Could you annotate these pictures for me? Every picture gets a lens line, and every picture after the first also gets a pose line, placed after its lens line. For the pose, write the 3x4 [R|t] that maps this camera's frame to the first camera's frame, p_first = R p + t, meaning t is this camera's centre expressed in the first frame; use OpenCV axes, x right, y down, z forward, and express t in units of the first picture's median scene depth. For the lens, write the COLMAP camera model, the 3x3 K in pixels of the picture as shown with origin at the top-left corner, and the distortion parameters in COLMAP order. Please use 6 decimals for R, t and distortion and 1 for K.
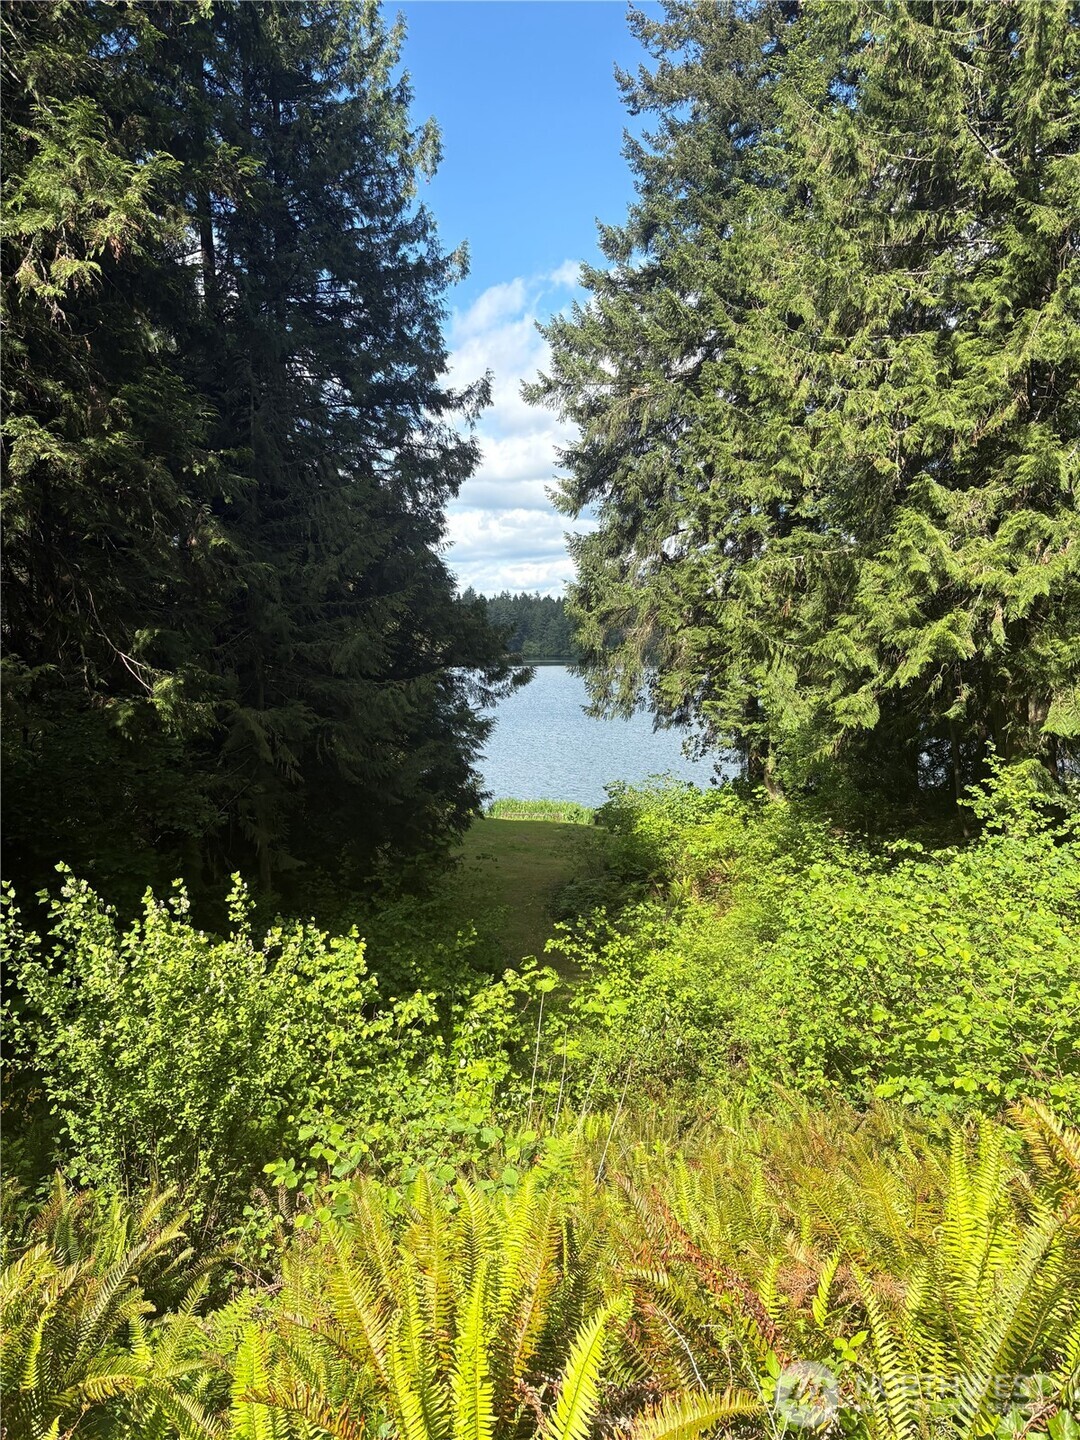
lens RADIAL K [[1095.6, 0, 545.8], [0, 1095.6, 724.5], [0, 0, 1]] dist [0.035191, -0.038749]
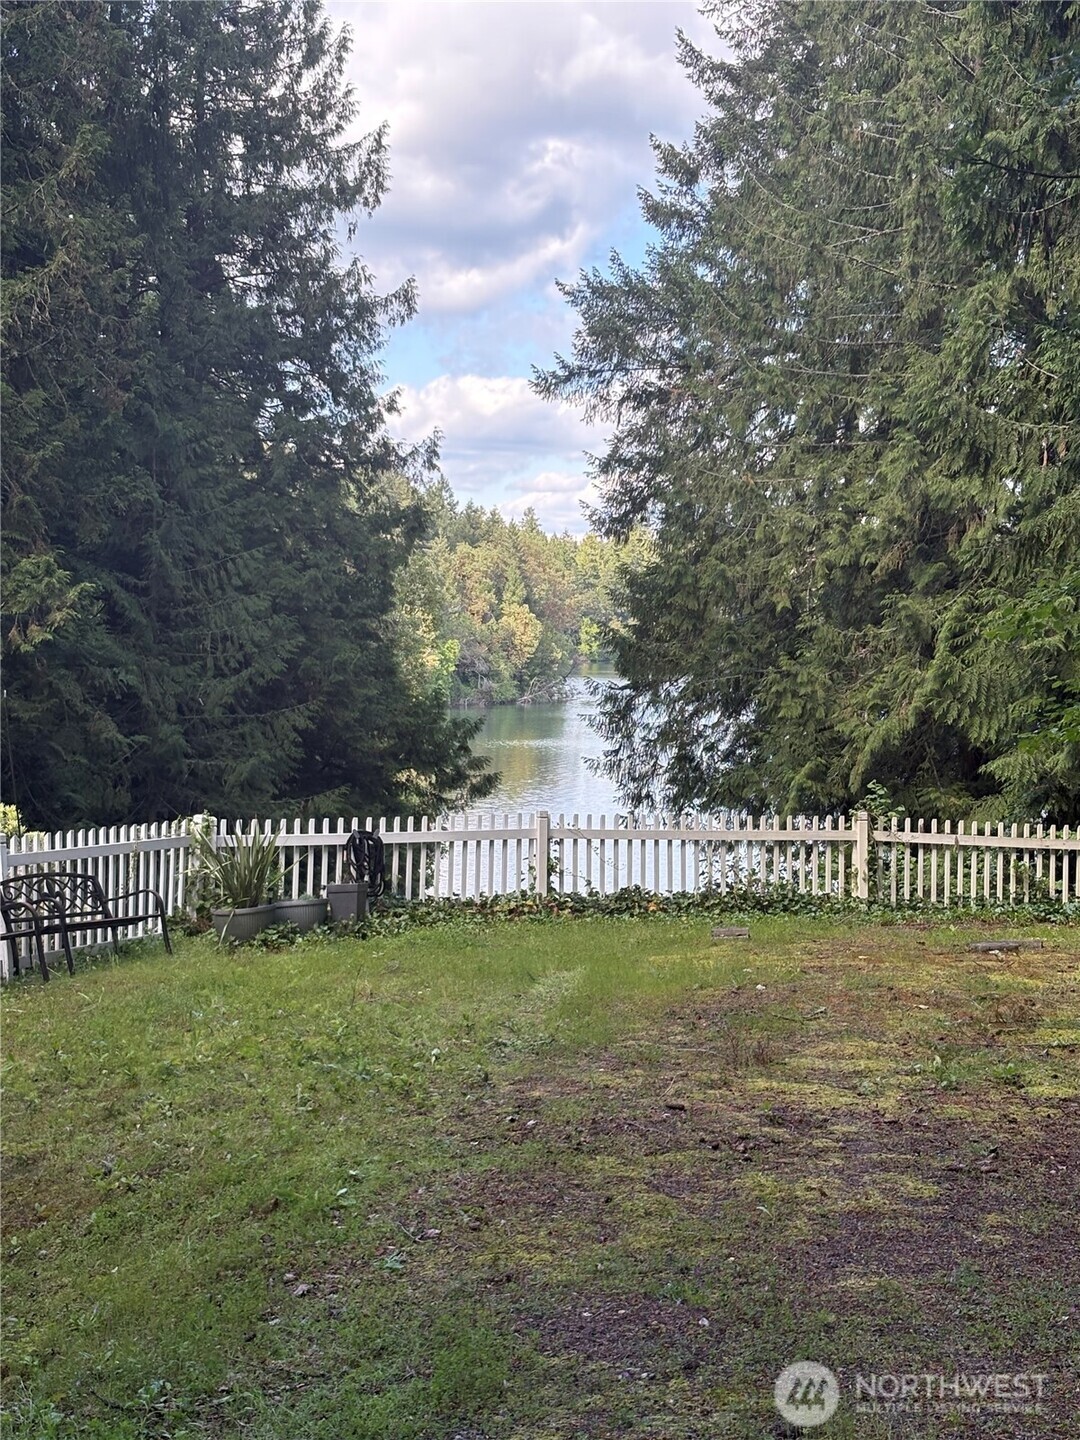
lens RADIAL K [[2372.5, 0, 540.9], [0, 2372.5, 887.3], [0, 0, 1]] dist [0.032779, -0.543262]
pose [[0.992526, 0.032372, -0.117657, 0.327826], [-0.027895, 0.998830, 0.039501, -0.054827], [0.118798, -0.035924, 0.992268, -1.050984]]
